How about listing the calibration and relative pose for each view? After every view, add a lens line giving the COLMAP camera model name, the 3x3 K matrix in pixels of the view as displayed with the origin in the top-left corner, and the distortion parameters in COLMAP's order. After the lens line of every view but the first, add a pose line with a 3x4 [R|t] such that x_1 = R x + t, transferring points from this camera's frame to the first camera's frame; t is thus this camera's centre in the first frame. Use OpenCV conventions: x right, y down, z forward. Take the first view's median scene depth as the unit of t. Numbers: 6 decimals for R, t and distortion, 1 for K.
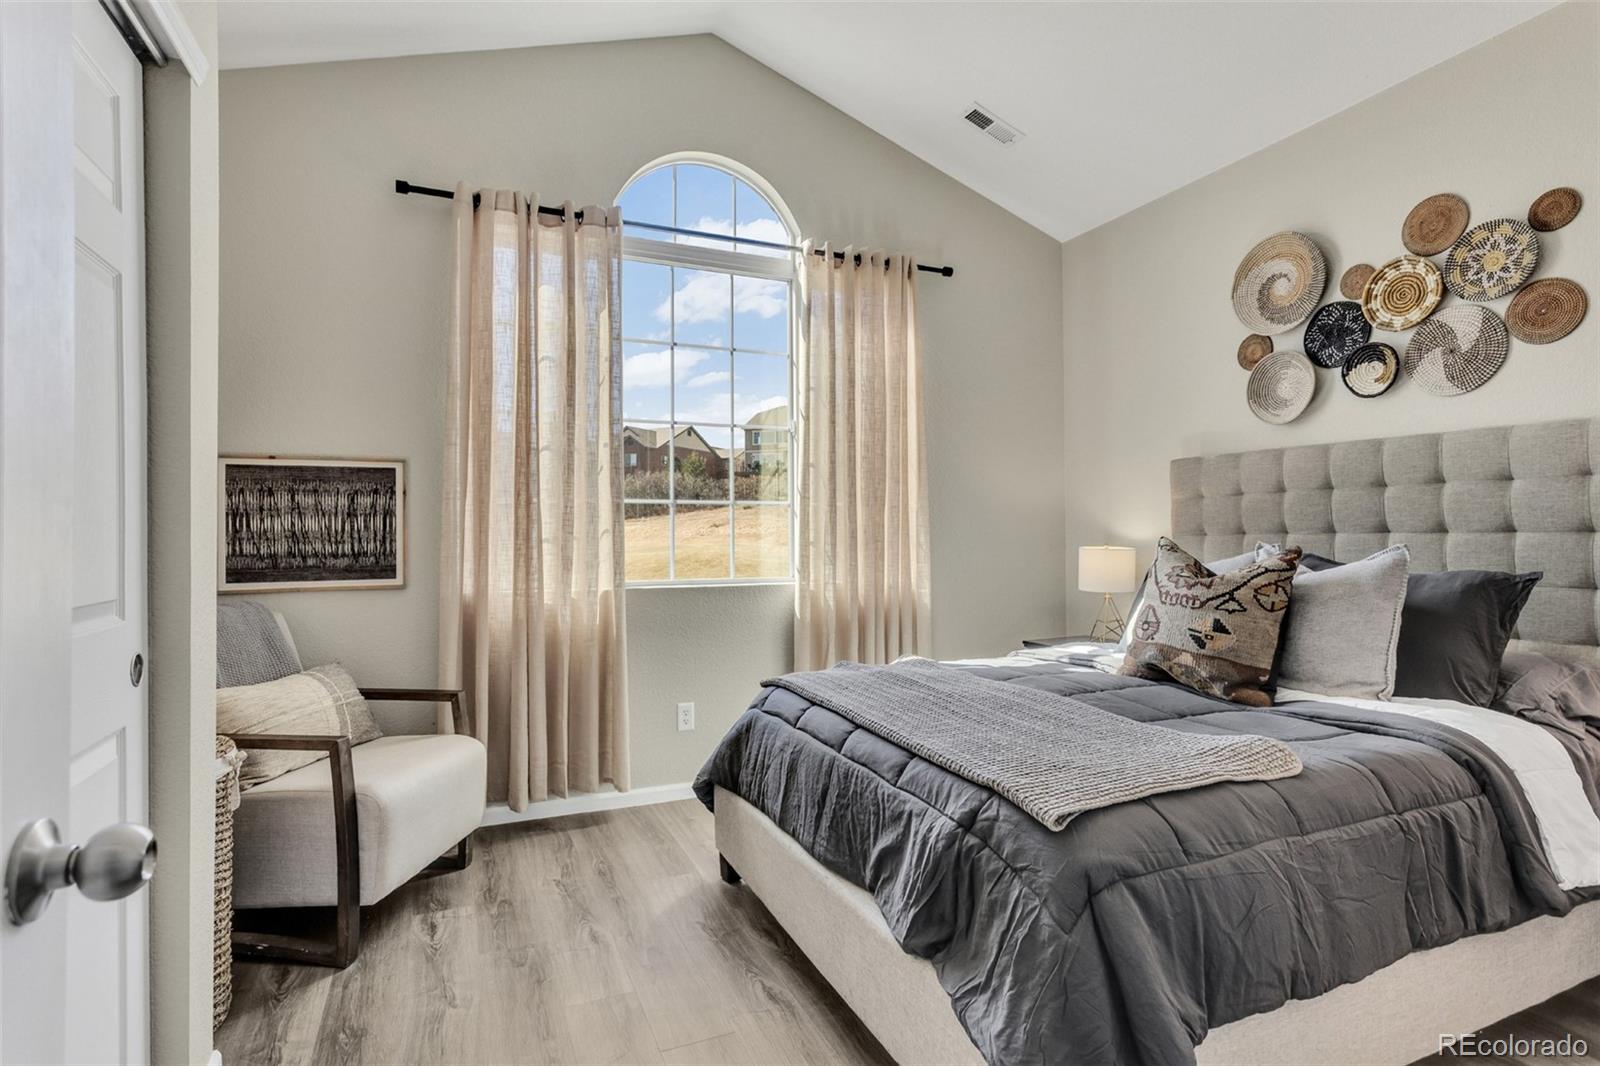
lens RADIAL K [[798.7, 0, 803.6], [0, 798.7, 535.1], [0, 0, 1]] dist [-0.003764, 0.001713]
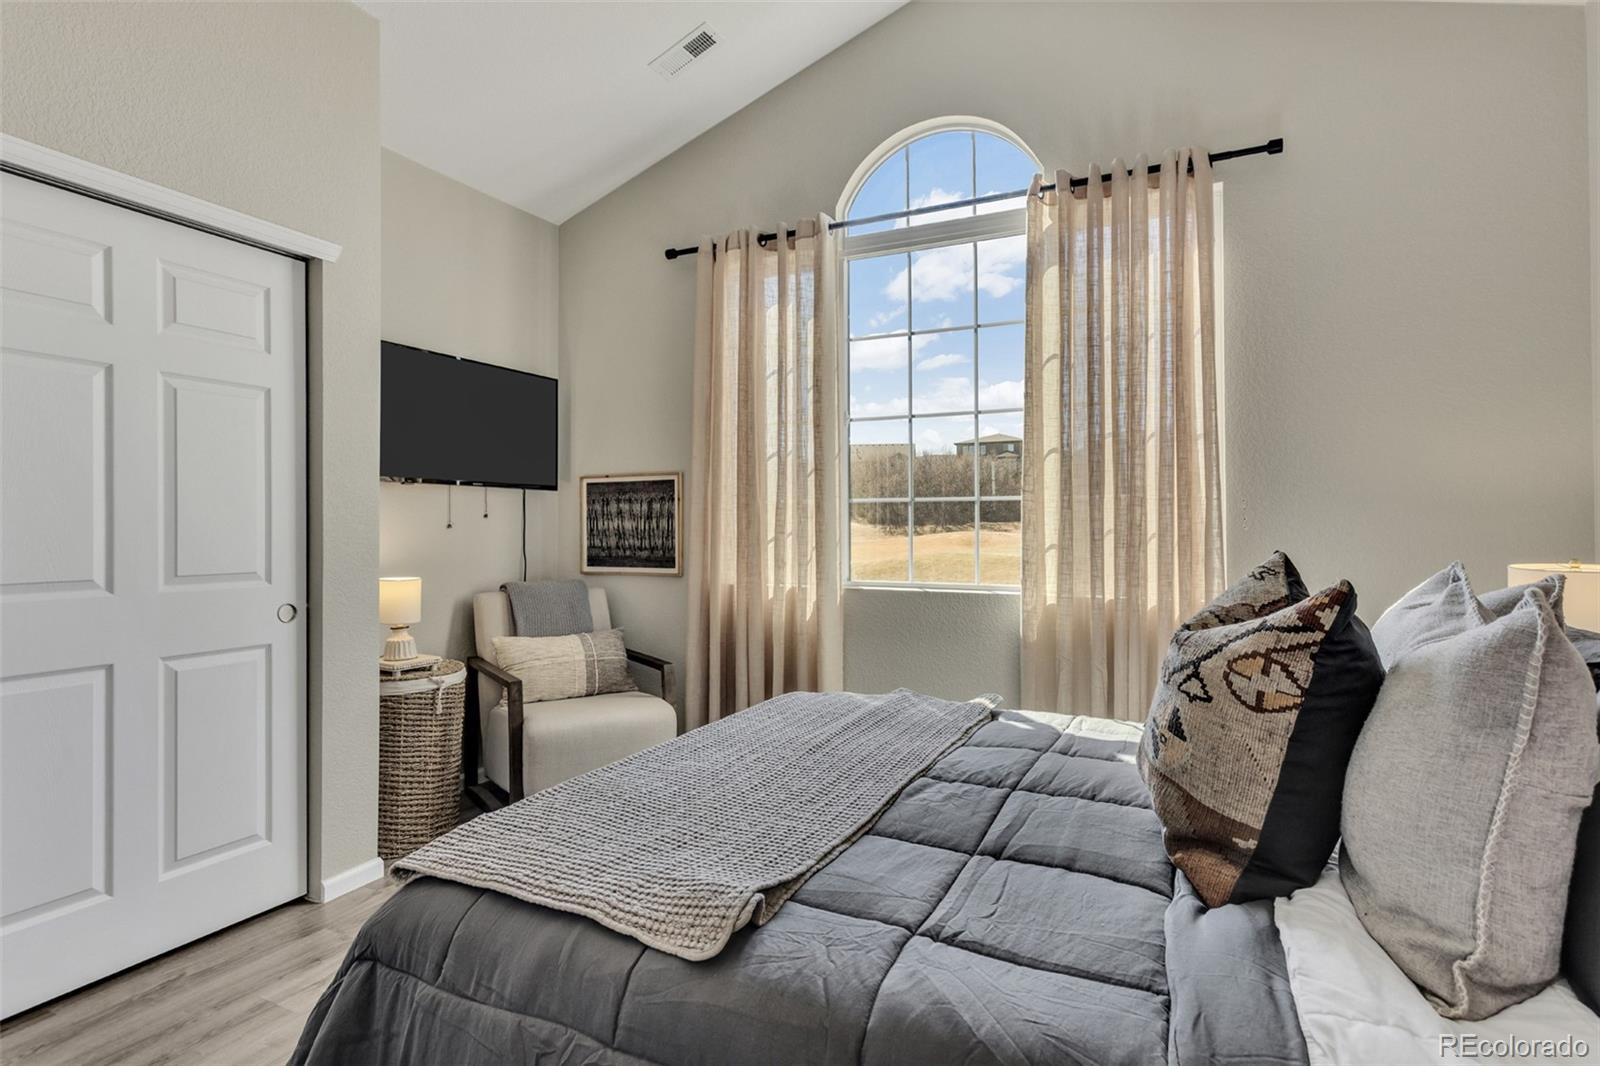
lens RADIAL K [[798.7, 0, 796.0], [0, 798.7, 526.2], [0, 0, 1]] dist [-0.003764, 0.001713]
pose [[0.643438, 0.002614, -0.765494, 0.583951], [-0.004075, 0.999992, -0.000010, -0.012308], [0.765487, 0.003126, 0.643443, 0.351056]]
